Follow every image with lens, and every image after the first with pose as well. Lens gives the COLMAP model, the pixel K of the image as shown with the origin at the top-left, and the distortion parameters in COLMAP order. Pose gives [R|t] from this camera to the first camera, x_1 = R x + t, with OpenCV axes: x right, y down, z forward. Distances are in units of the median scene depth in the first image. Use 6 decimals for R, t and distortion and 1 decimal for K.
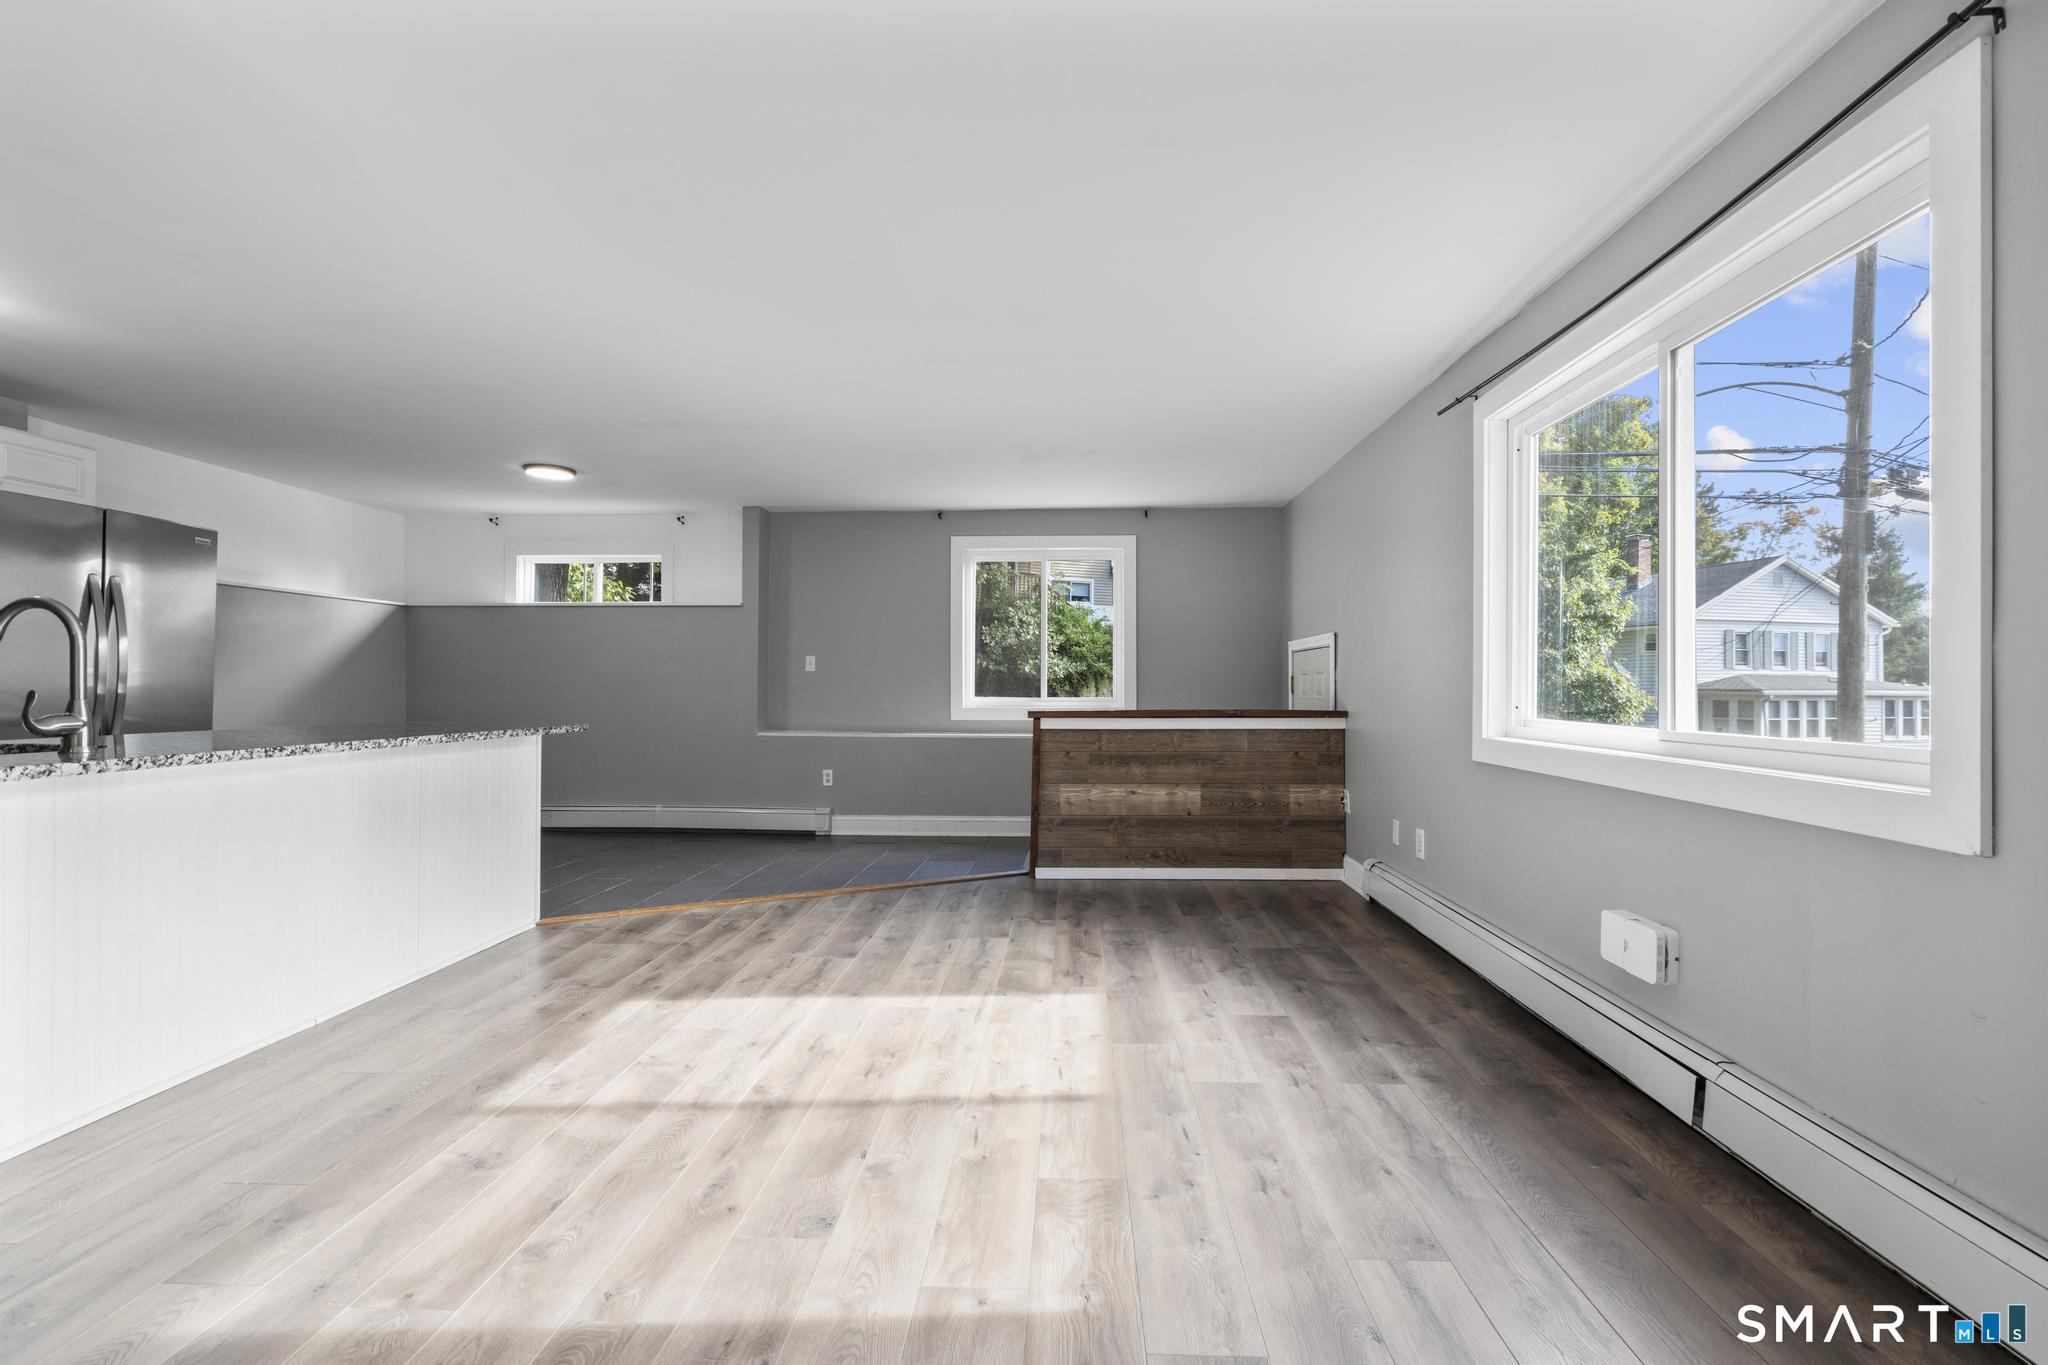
lens RADIAL K [[925.3, 0, 1034.8], [0, 925.3, 687.0], [0, 0, 1]] dist [-0.004647, 0.003361]
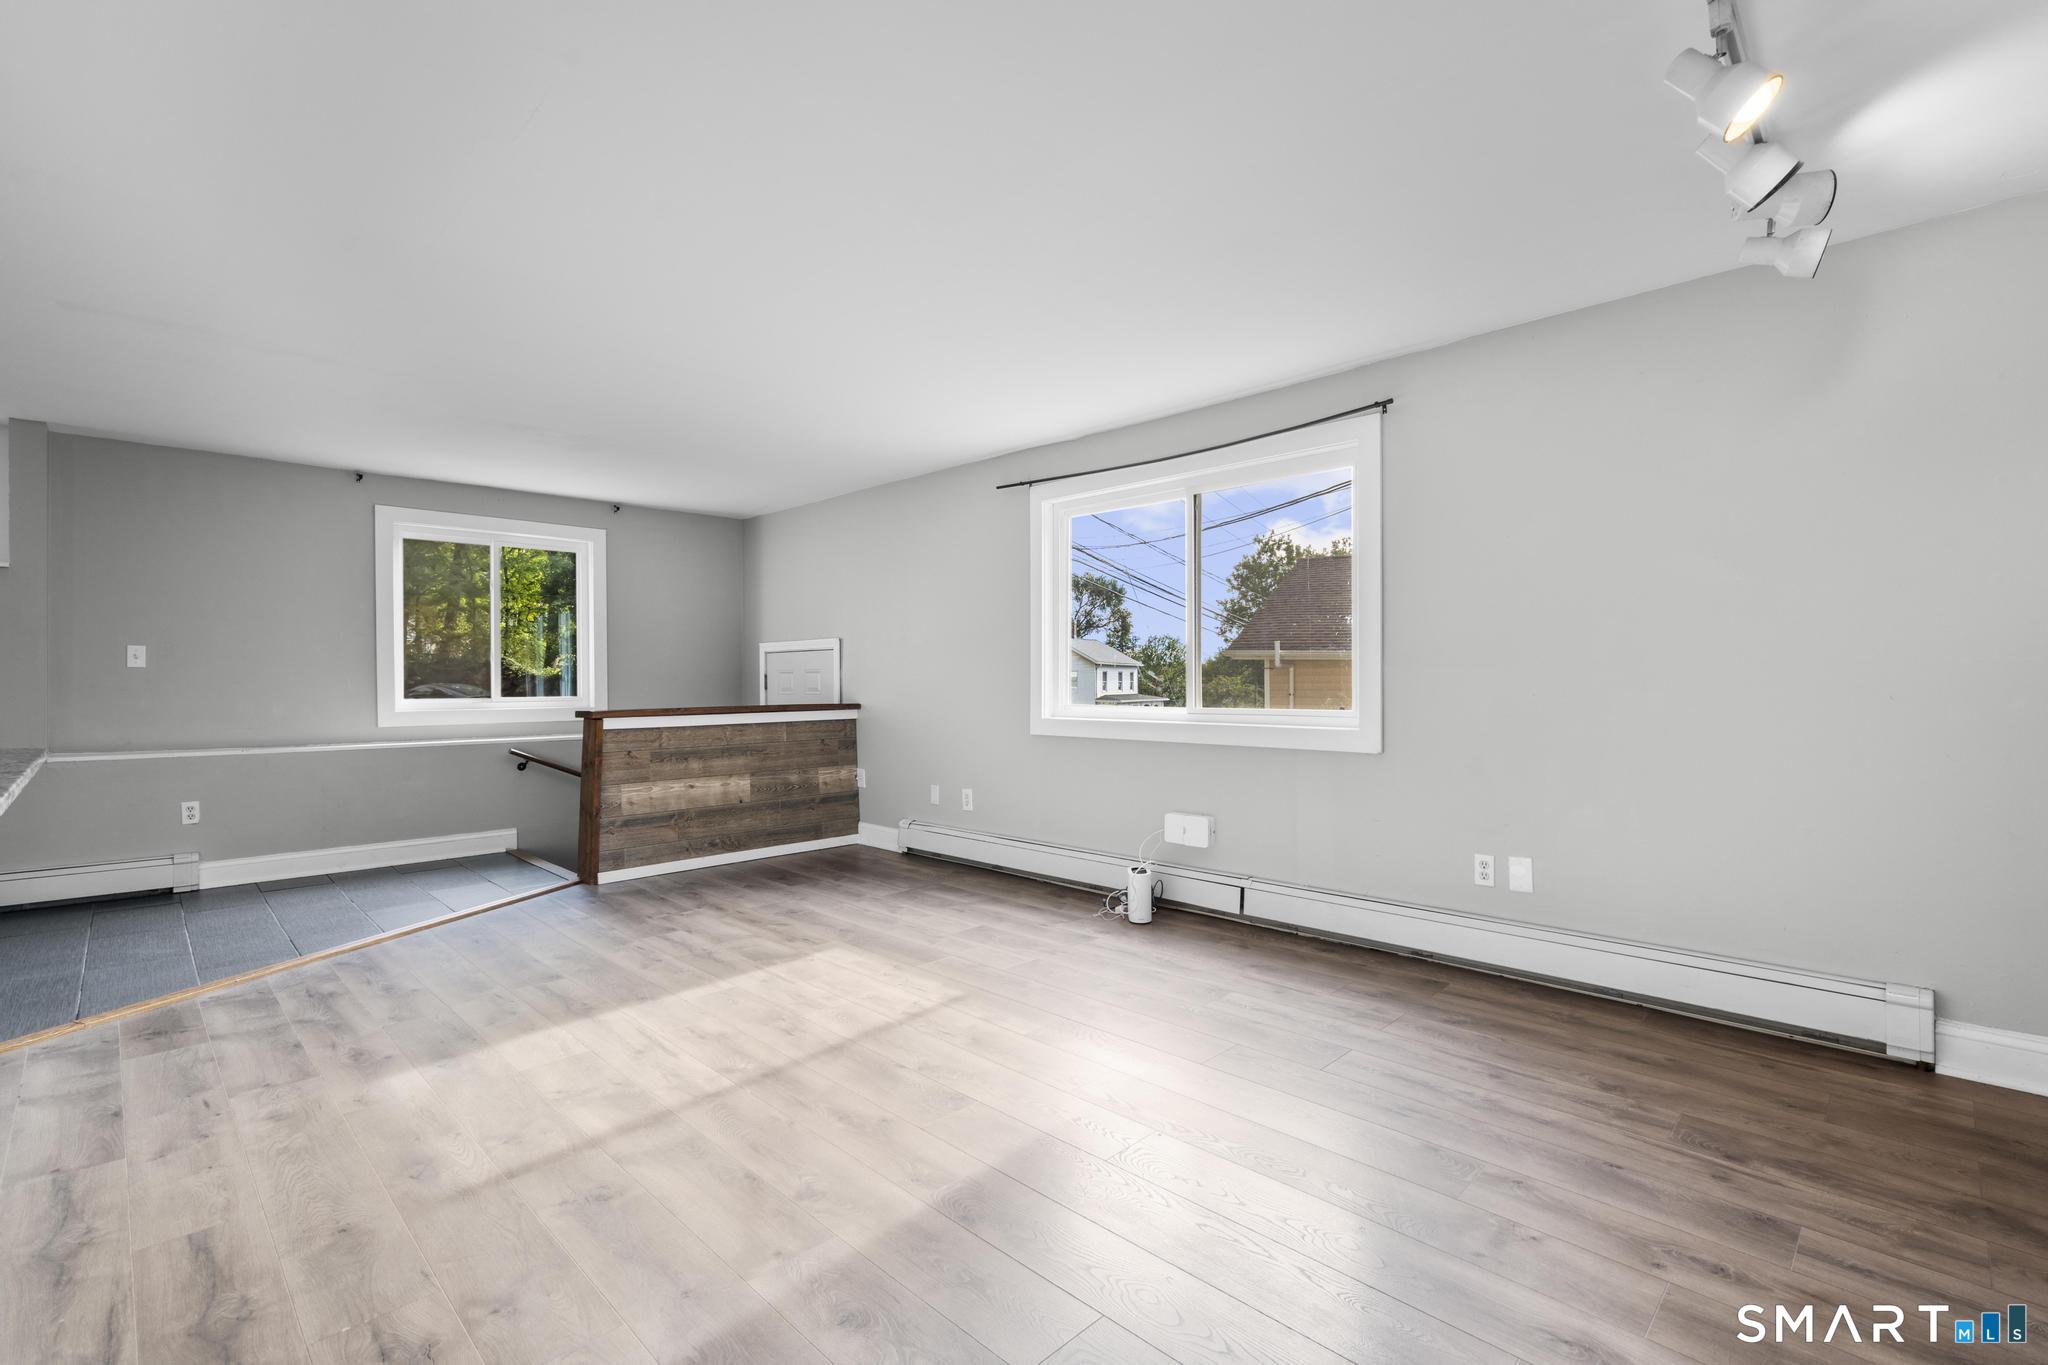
lens RADIAL K [[925.3, 0, 1032.7], [0, 925.3, 682.4], [0, 0, 1]] dist [-0.004647, 0.003361]
pose [[0.672040, -0.007131, 0.740481, -0.571808], [0.005912, 0.999973, 0.004264, -0.007940], [-0.740491, 0.001512, 0.672064, 0.020056]]
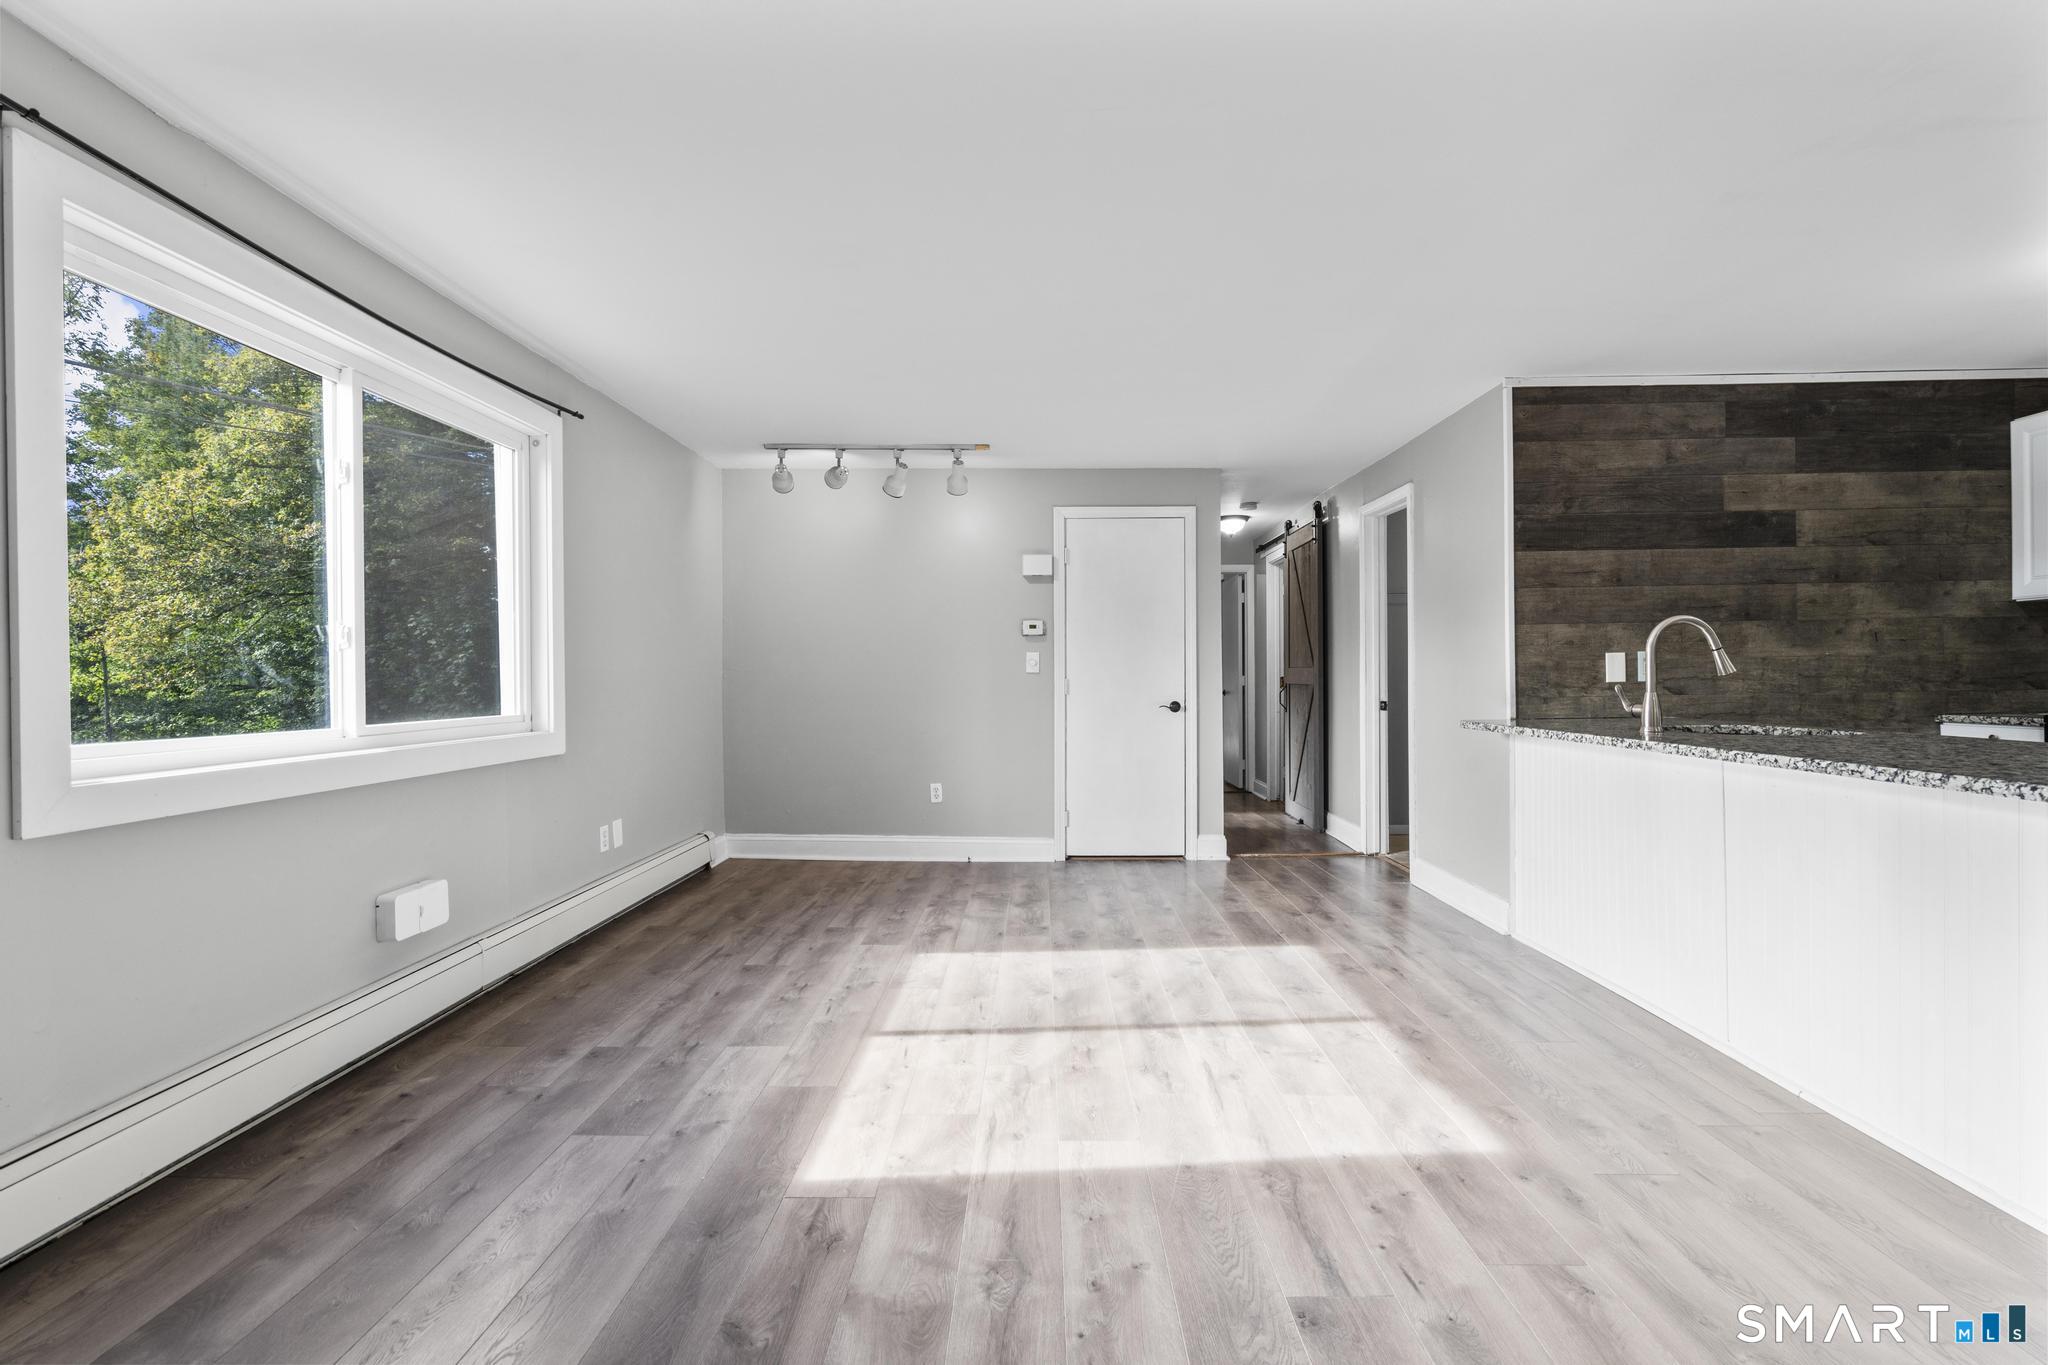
lens RADIAL K [[925.3, 0, 1034.0], [0, 925.3, 680.0], [0, 0, 1]] dist [-0.004647, 0.003361]
pose [[-0.999351, 0.002961, -0.035890, -0.057548], [0.002771, 0.999982, 0.005338, -0.008817], [0.035905, 0.005235, -0.999342, 1.450639]]
